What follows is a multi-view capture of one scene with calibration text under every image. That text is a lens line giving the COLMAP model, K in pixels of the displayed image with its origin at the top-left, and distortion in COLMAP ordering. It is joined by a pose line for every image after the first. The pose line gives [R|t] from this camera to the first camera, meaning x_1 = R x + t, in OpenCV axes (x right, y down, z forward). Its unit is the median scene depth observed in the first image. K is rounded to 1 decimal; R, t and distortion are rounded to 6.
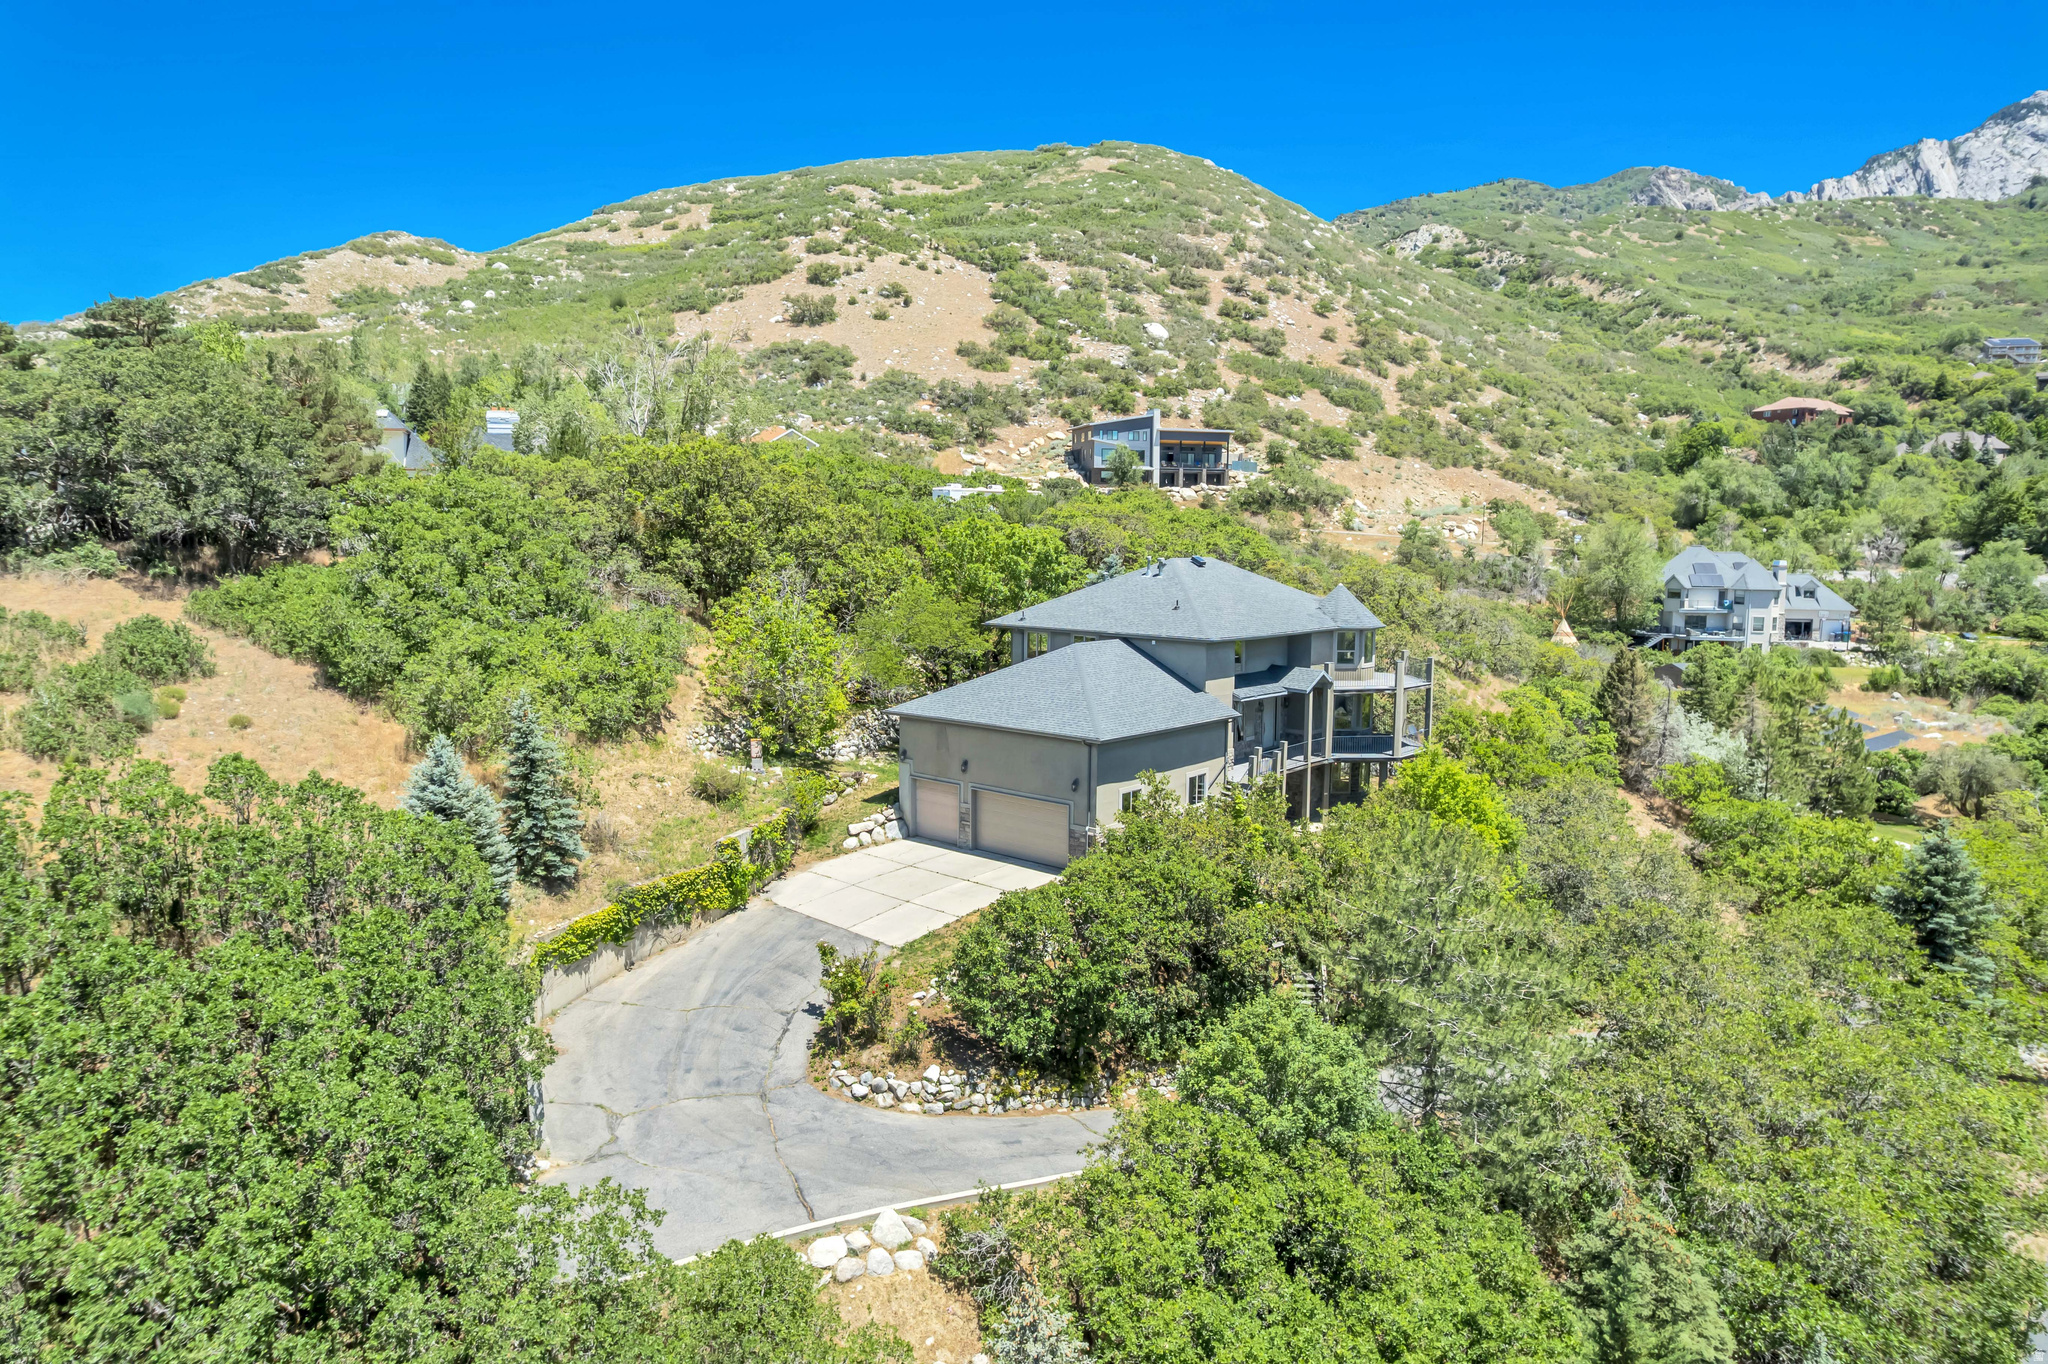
lens RADIAL K [[1306.0, 0, 1035.3], [0, 1306.0, 676.3], [0, 0, 1]] dist [-0.086656, 0.081327]
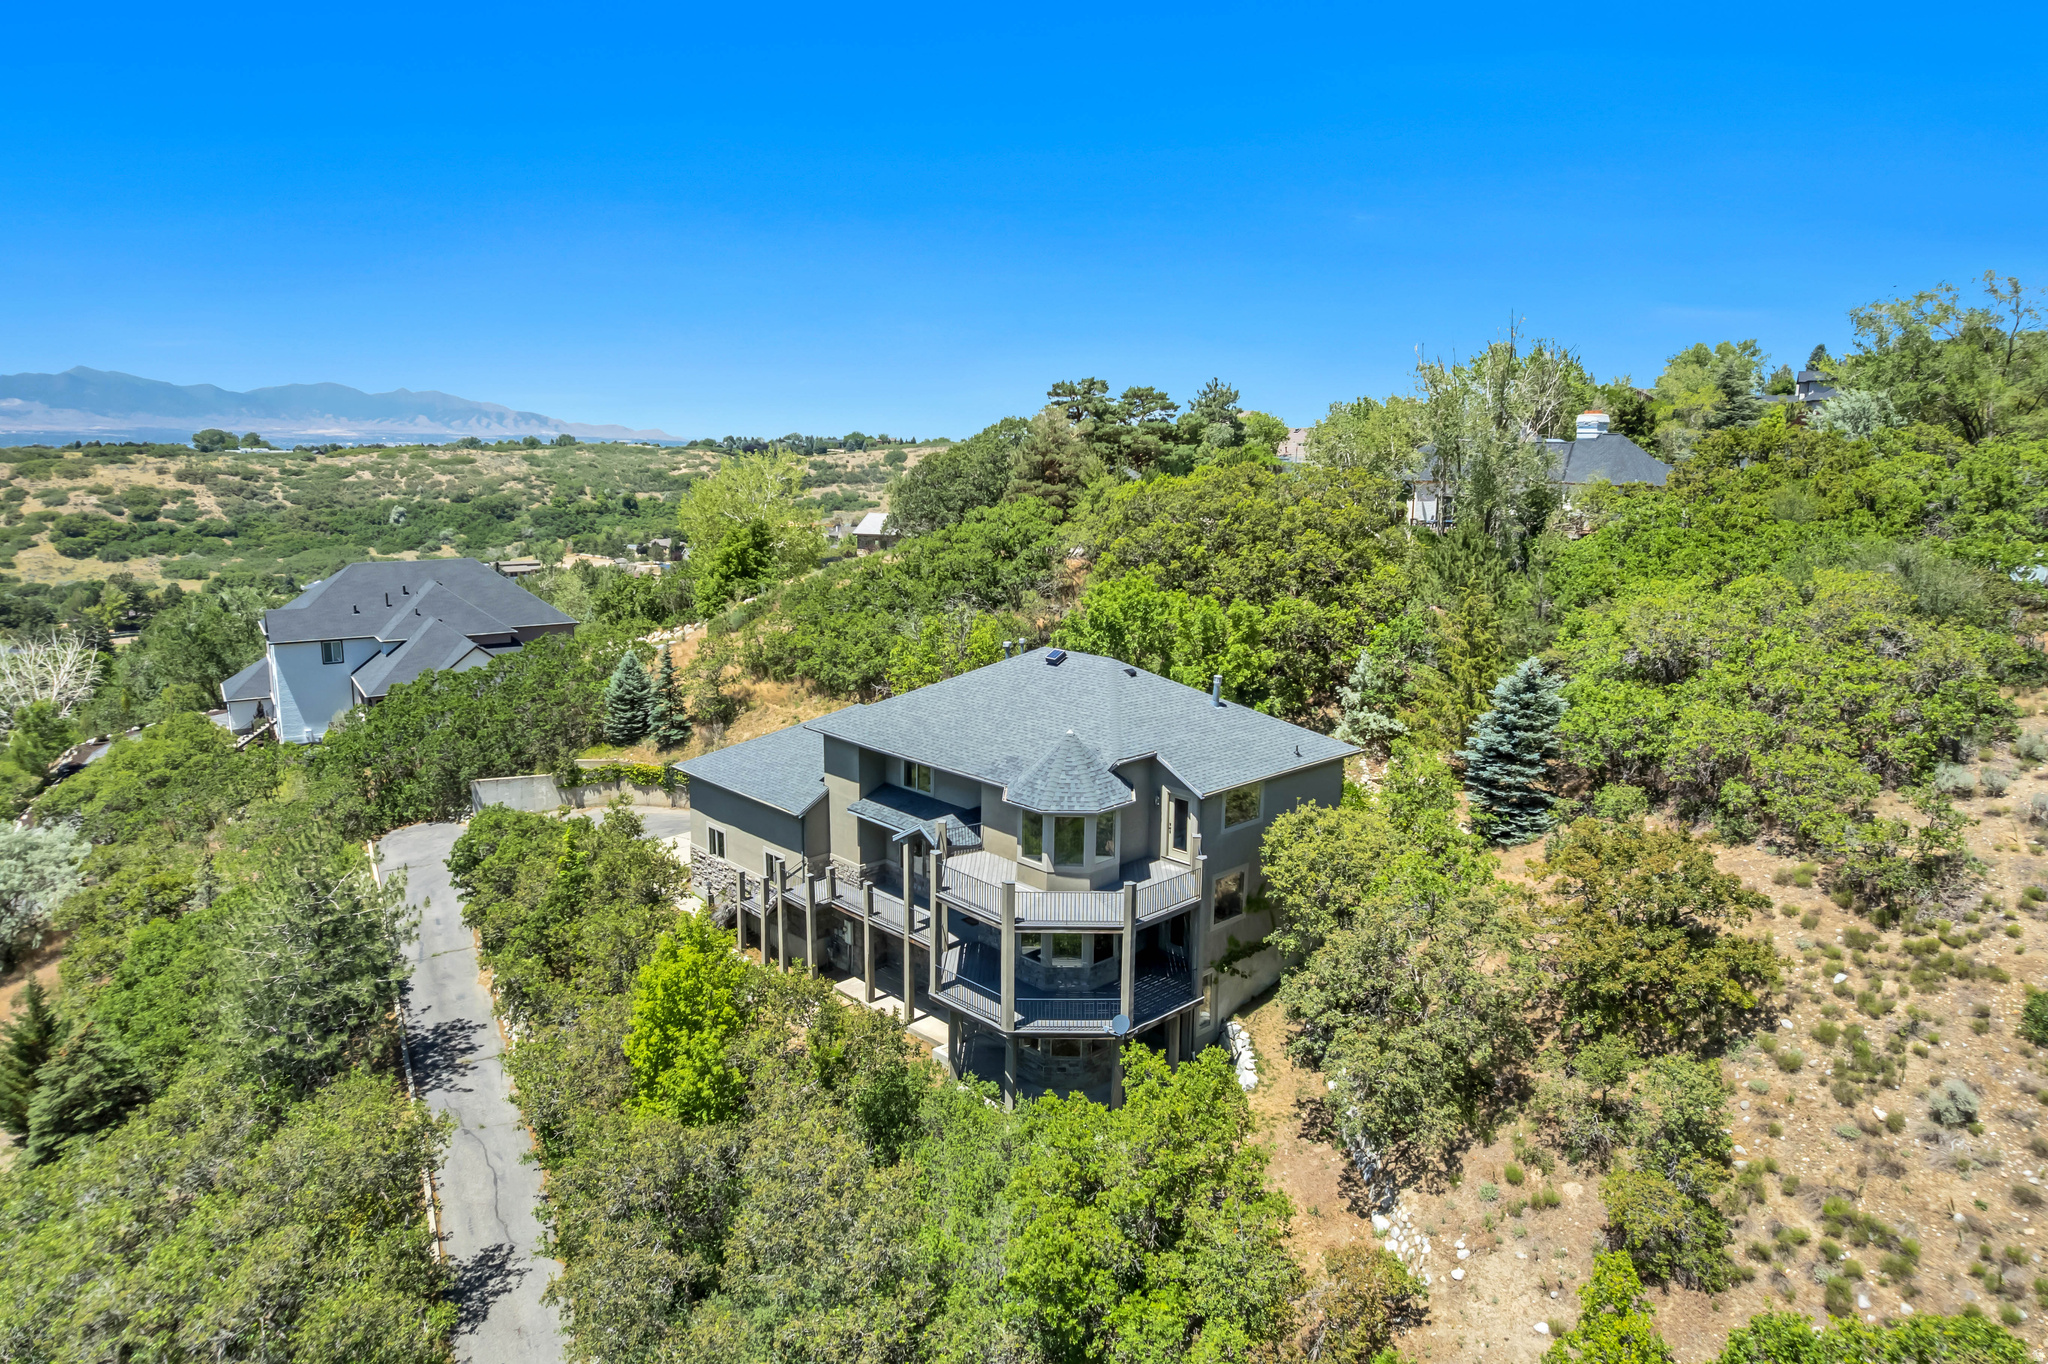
lens RADIAL K [[1306.0, 0, 1035.3], [0, 1306.0, 676.3], [0, 0, 1]] dist [-0.086656, 0.081327]
pose [[-0.099766, 0.171650, -0.980093, 0.184020], [-0.124061, 0.975175, 0.183417, -0.045598], [0.987246, 0.139890, -0.075994, 0.223046]]
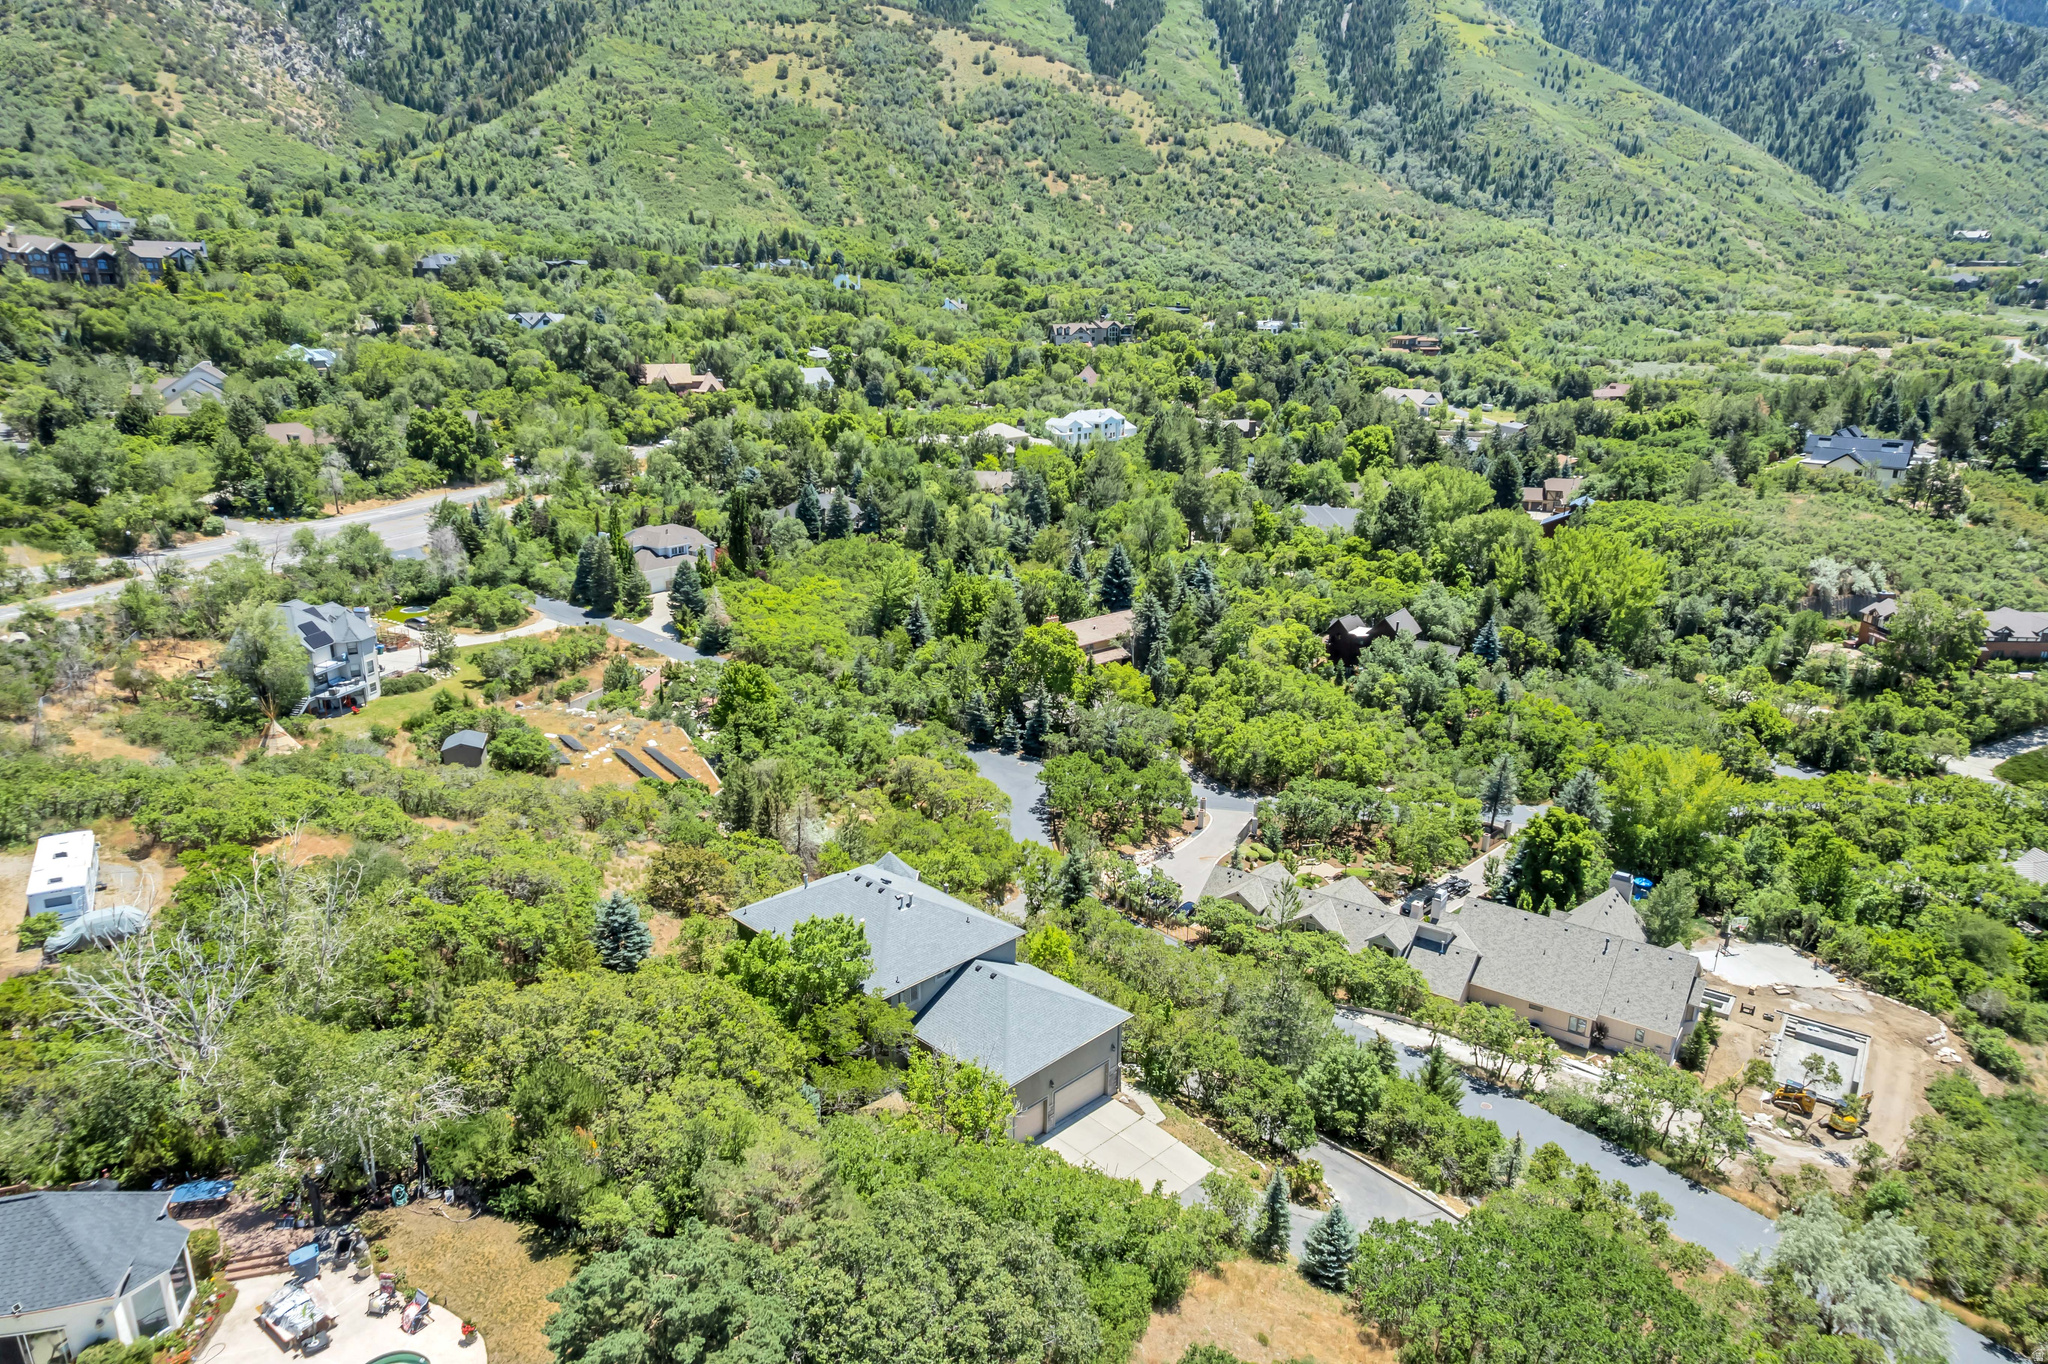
lens RADIAL K [[1306.0, 0, 1035.3], [0, 1306.0, 676.3], [0, 0, 1]] dist [-0.086656, 0.081327]
pose [[0.068722, -0.286027, 0.955754, -0.238021], [0.104173, 0.954839, 0.278262, -0.141086], [-0.992182, 0.080441, 0.095415, 0.149575]]
